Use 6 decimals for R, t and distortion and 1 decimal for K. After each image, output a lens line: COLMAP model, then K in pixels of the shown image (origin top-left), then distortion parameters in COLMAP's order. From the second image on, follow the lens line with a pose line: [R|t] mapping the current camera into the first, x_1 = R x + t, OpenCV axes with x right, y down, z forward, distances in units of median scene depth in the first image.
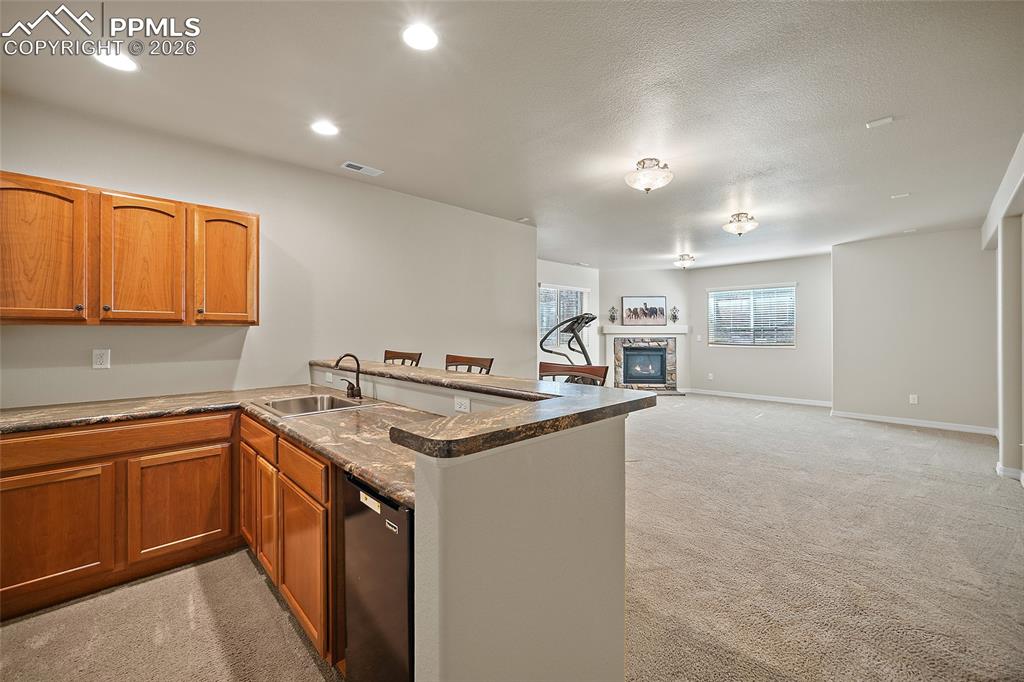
lens RADIAL K [[409.5, 0, 510.8], [0, 409.5, 332.4], [0, 0, 1]] dist [-0.001482, 0.000244]
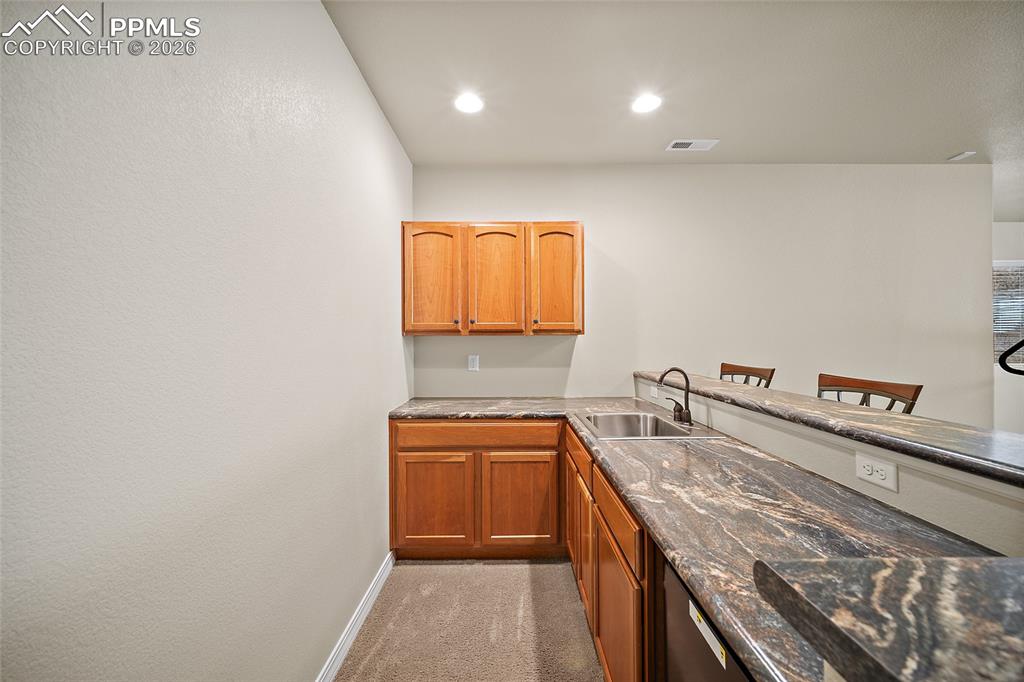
lens RADIAL K [[409.5, 0, 511.9], [0, 409.5, 337.3], [0, 0, 1]] dist [-0.001482, 0.000244]
pose [[0.722115, -0.006305, -0.691745, -0.076754], [0.001193, 0.999968, -0.007869, -0.002613], [0.691772, 0.004858, 0.722099, 0.214106]]
